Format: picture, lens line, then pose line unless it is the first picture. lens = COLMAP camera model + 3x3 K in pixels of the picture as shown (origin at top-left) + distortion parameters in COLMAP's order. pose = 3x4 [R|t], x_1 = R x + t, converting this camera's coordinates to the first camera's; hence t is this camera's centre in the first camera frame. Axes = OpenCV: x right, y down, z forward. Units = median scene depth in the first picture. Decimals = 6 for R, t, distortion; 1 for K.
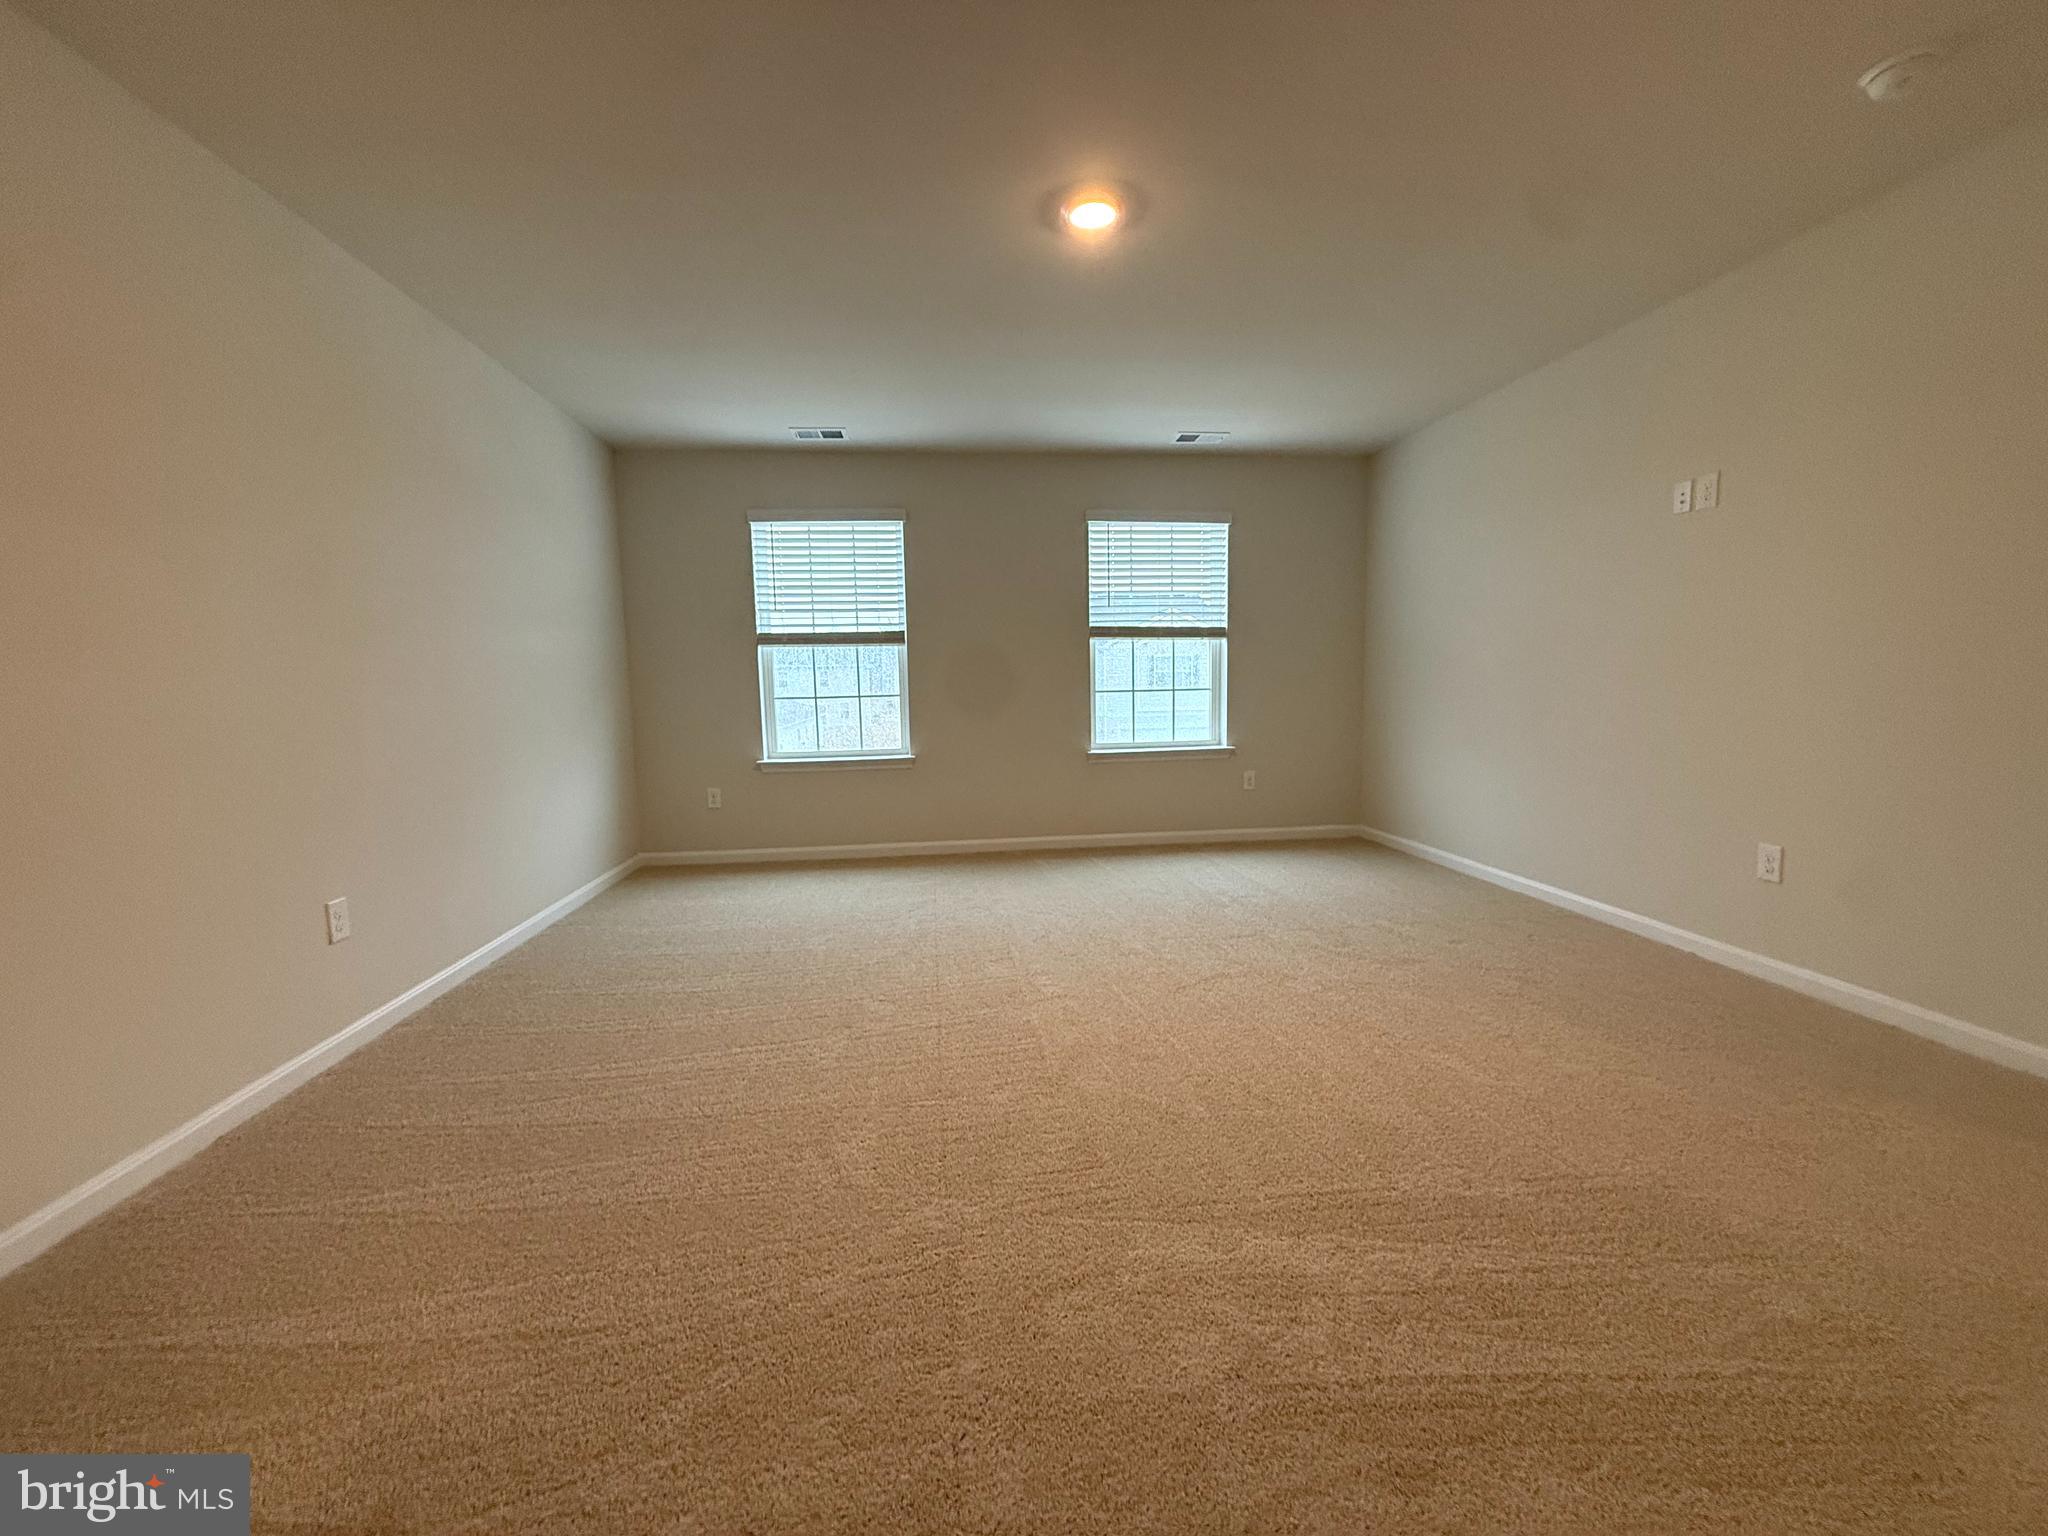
lens RADIAL K [[812.5, 0, 1016.6], [0, 812.5, 765.8], [0, 0, 1]] dist [-0.000460, -0.000196]
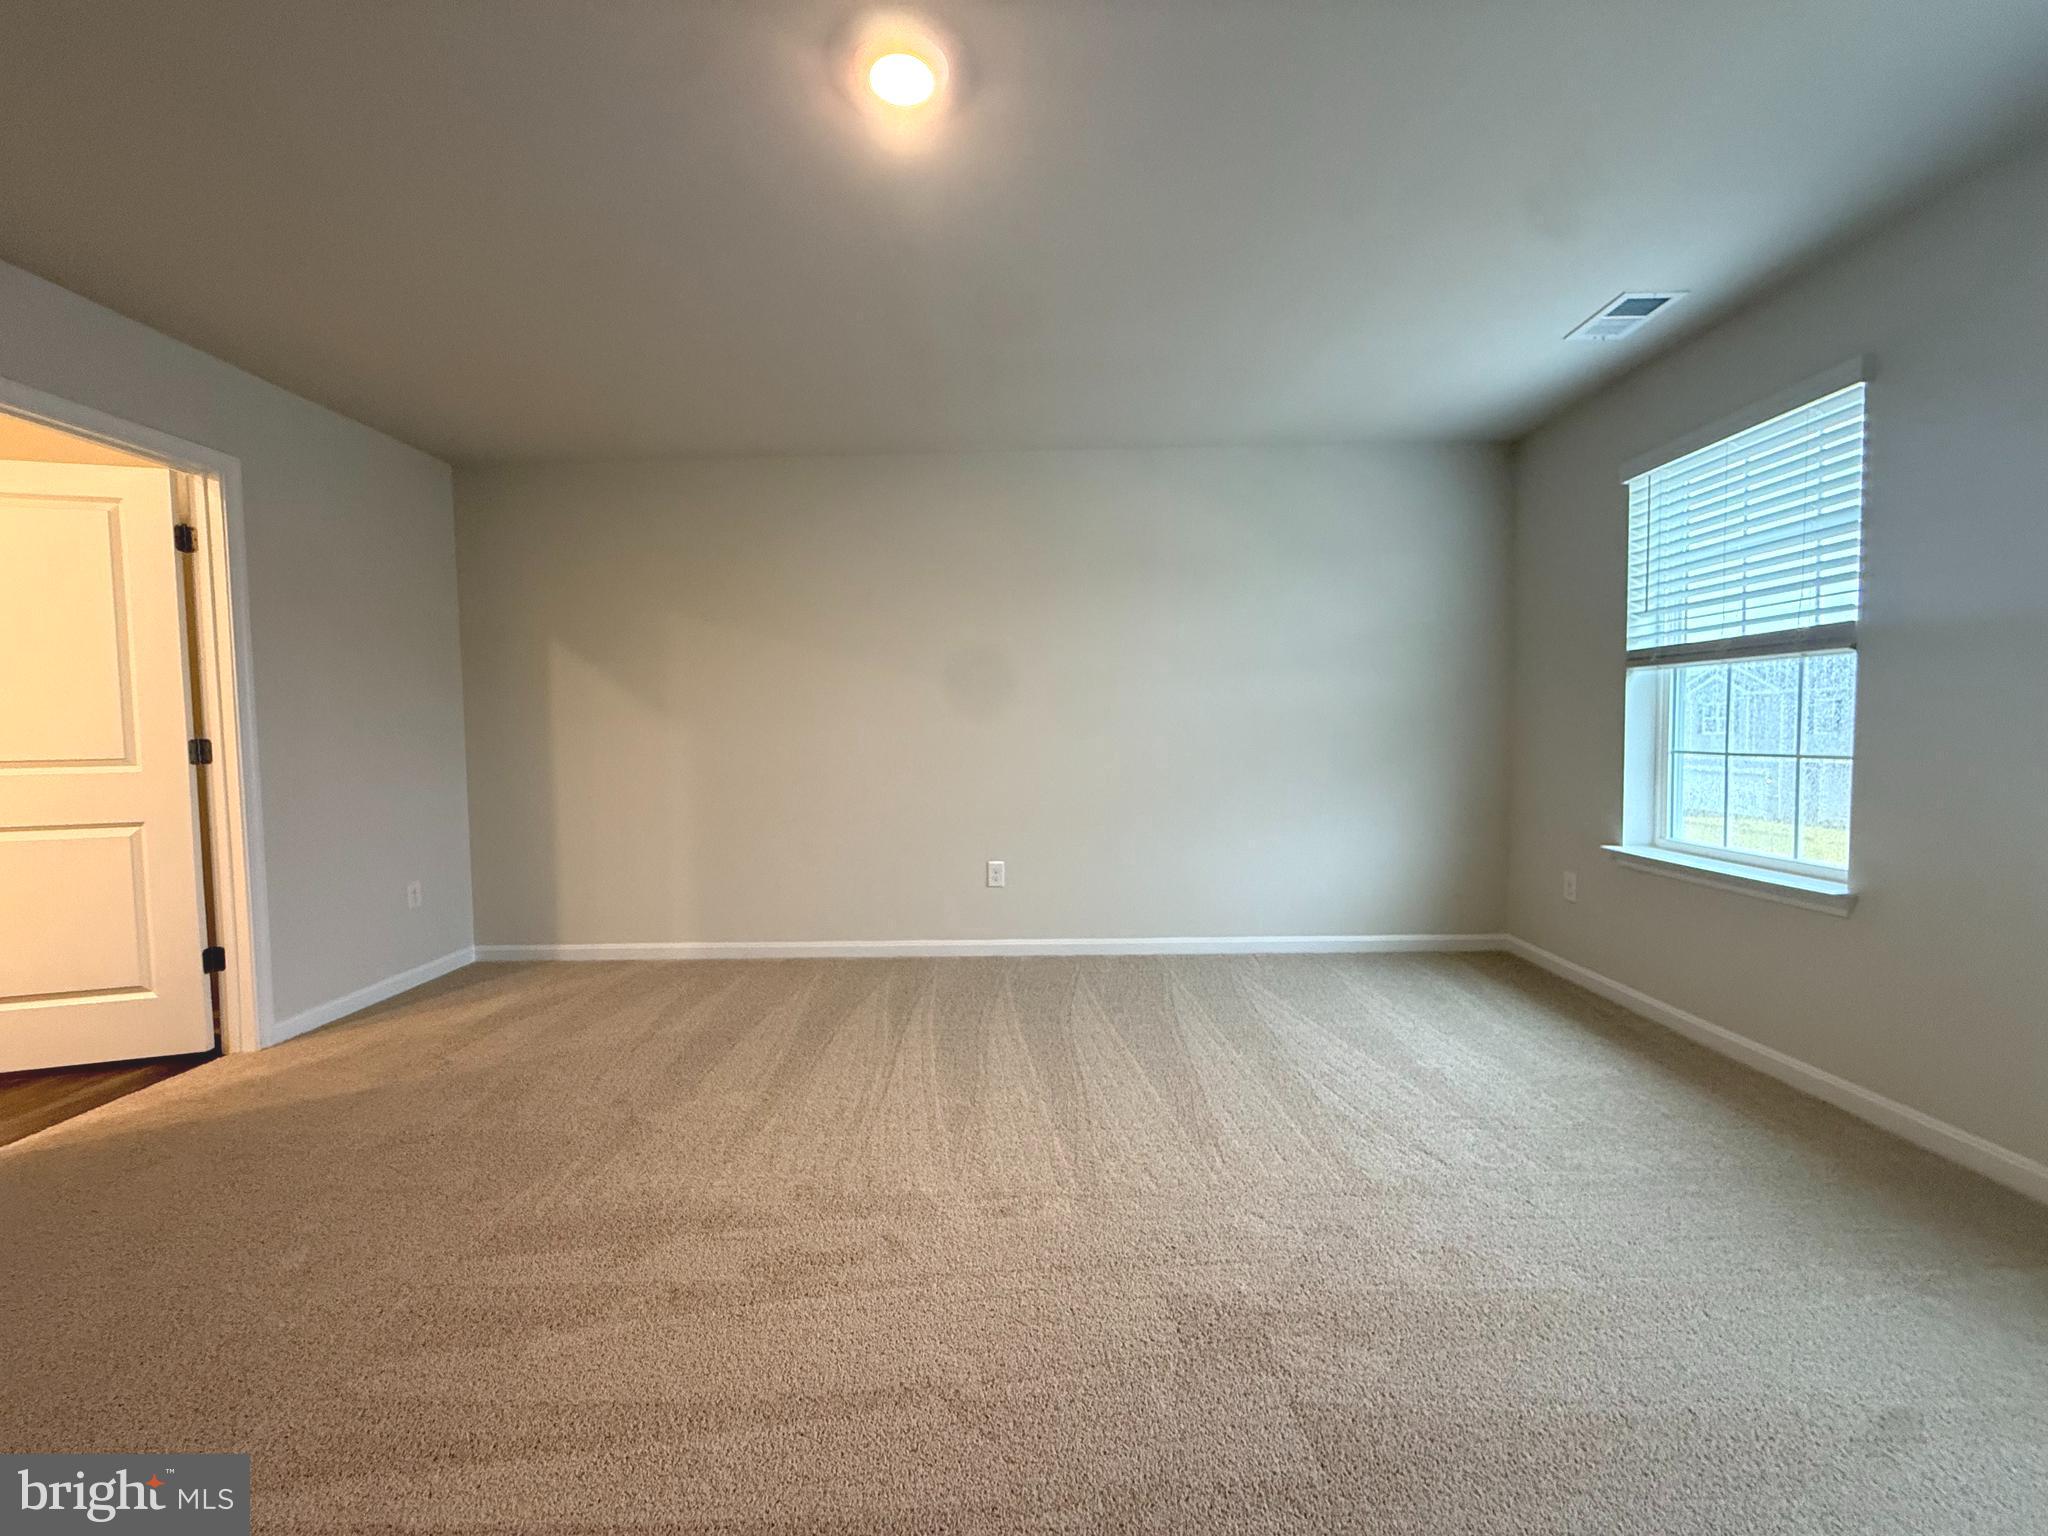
lens RADIAL K [[820.8, 0, 975.5], [0, 820.8, 773.4], [0, 0, 1]] dist [0.038038, 0.000082]
pose [[-0.110003, 0.078813, -0.990802, 0.401518], [-0.090903, 0.991876, 0.088991, -0.078163], [0.989766, 0.099856, -0.101945, 0.562506]]
